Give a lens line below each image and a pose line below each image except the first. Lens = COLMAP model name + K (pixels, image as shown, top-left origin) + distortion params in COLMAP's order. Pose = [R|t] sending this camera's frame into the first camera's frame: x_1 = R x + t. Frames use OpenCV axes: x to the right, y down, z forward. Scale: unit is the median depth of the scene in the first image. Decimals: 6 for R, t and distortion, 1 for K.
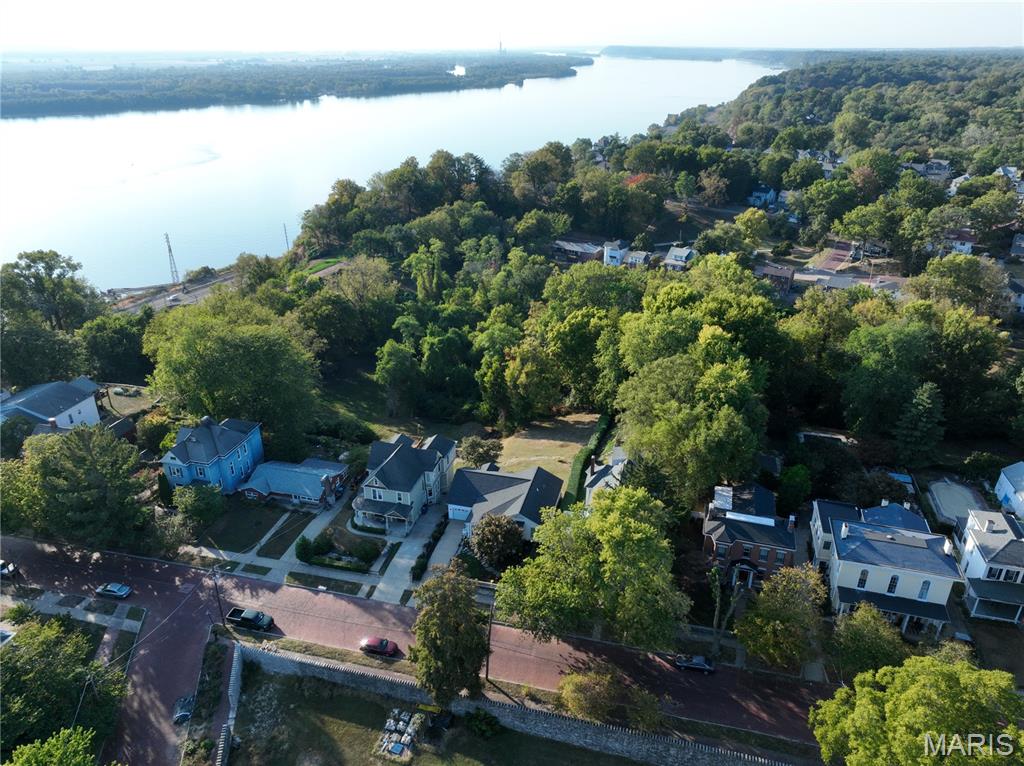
lens RADIAL K [[719.6, 0, 518.5], [0, 719.6, 384.1], [0, 0, 1]] dist [-0.007542, 0.026211]
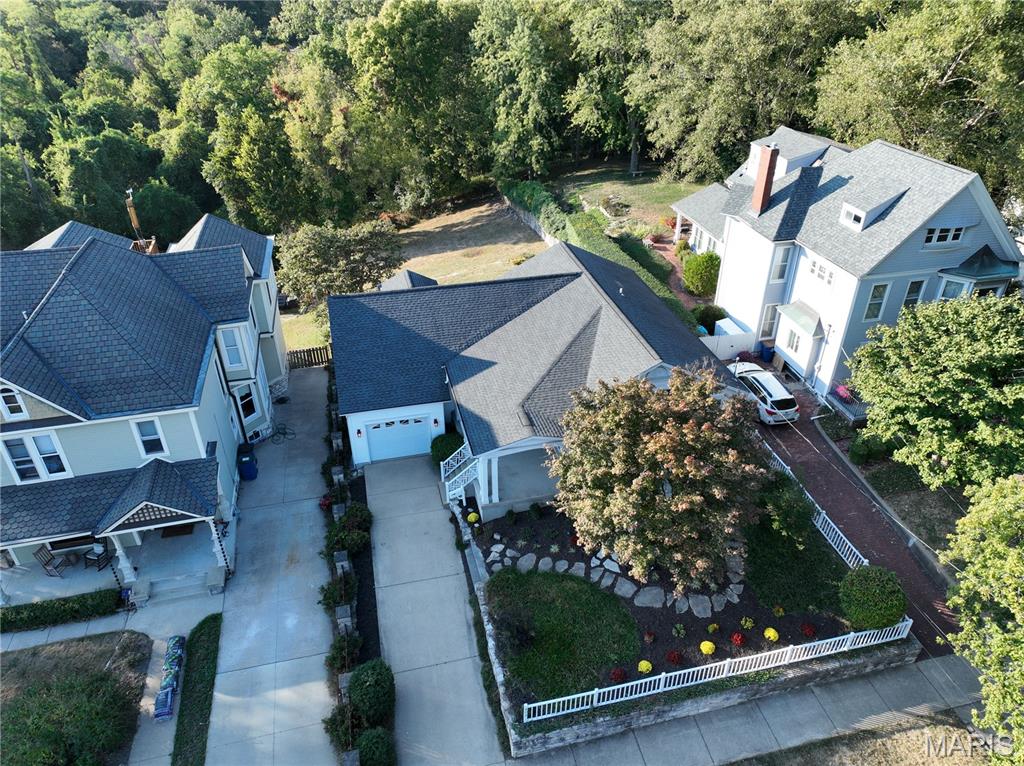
lens RADIAL K [[719.6, 0, 515.9], [0, 719.6, 382.8], [0, 0, 1]] dist [-0.007542, 0.026211]
pose [[0.884742, -0.251199, 0.392595, -0.146240], [0.202406, 0.965835, 0.161844, 0.124846], [-0.419838, -0.063727, 0.905359, 0.733062]]
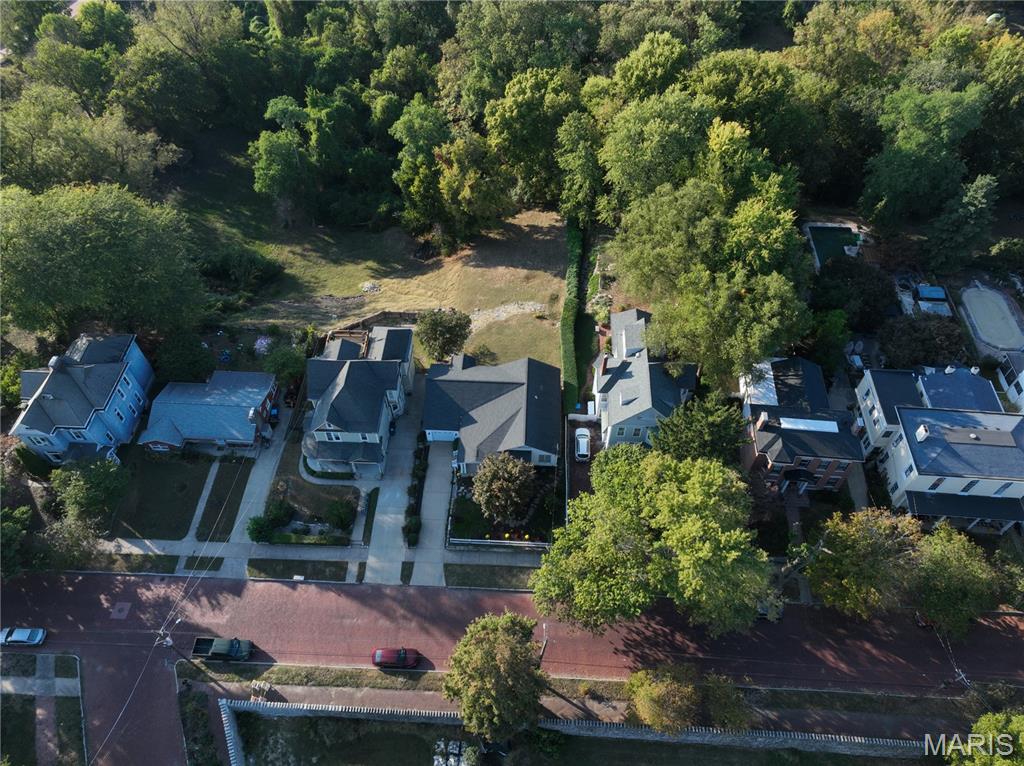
lens RADIAL K [[719.6, 0, 517.0], [0, 719.6, 384.2], [0, 0, 1]] dist [-0.007542, 0.026211]
pose [[0.979953, -0.156799, 0.122904, -0.089464], [0.085027, 0.887062, 0.453753, -0.227290], [-0.180172, -0.434206, 0.882612, 0.309017]]
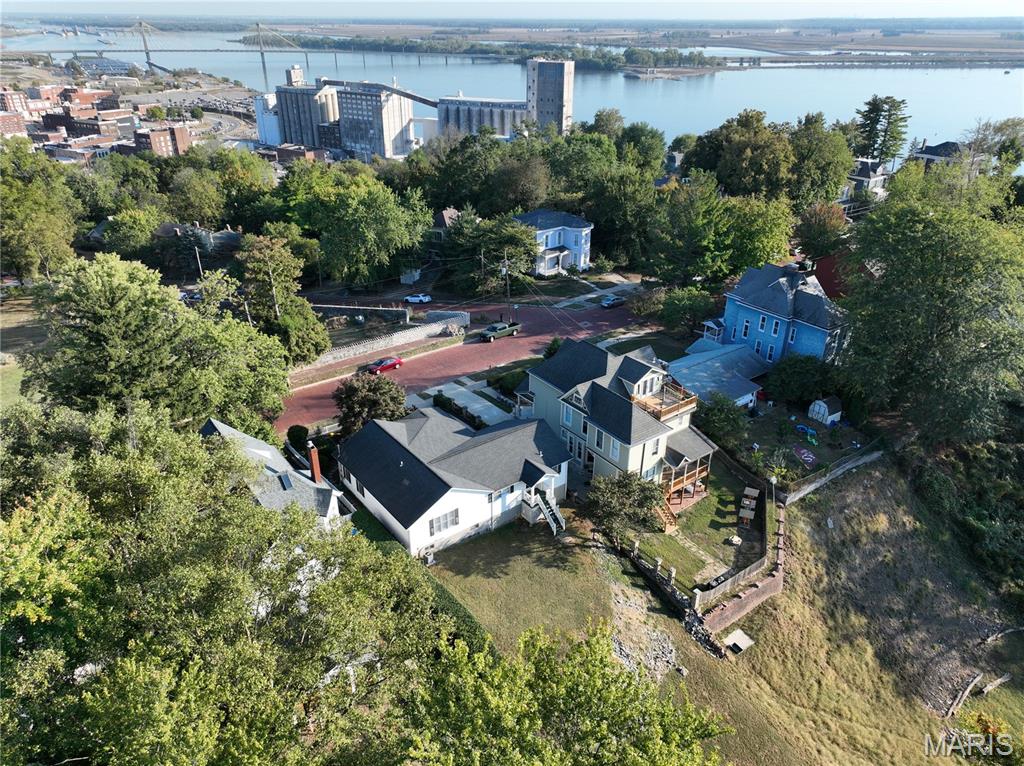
lens RADIAL K [[719.6, 0, 515.1], [0, 719.6, 380.1], [0, 0, 1]] dist [-0.007542, 0.026211]
pose [[-0.625290, 0.343446, -0.700755, 0.326120], [-0.342273, 0.686283, 0.641767, -0.267055], [0.701328, 0.641140, -0.311573, 1.183589]]
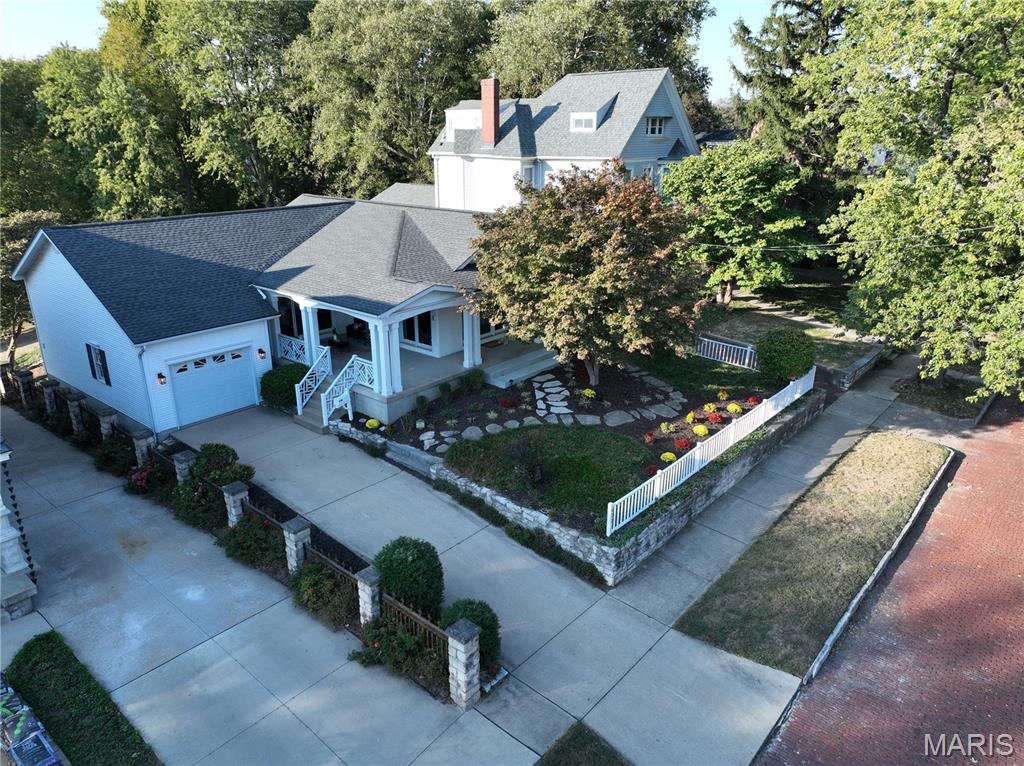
lens RADIAL K [[719.6, 0, 515.2], [0, 719.6, 383.2], [0, 0, 1]] dist [-0.007542, 0.026211]
pose [[0.445230, -0.303932, 0.842256, -0.216890], [0.383137, 0.914837, 0.127590, 0.189477], [-0.809306, 0.265892, 0.523761, 0.830818]]
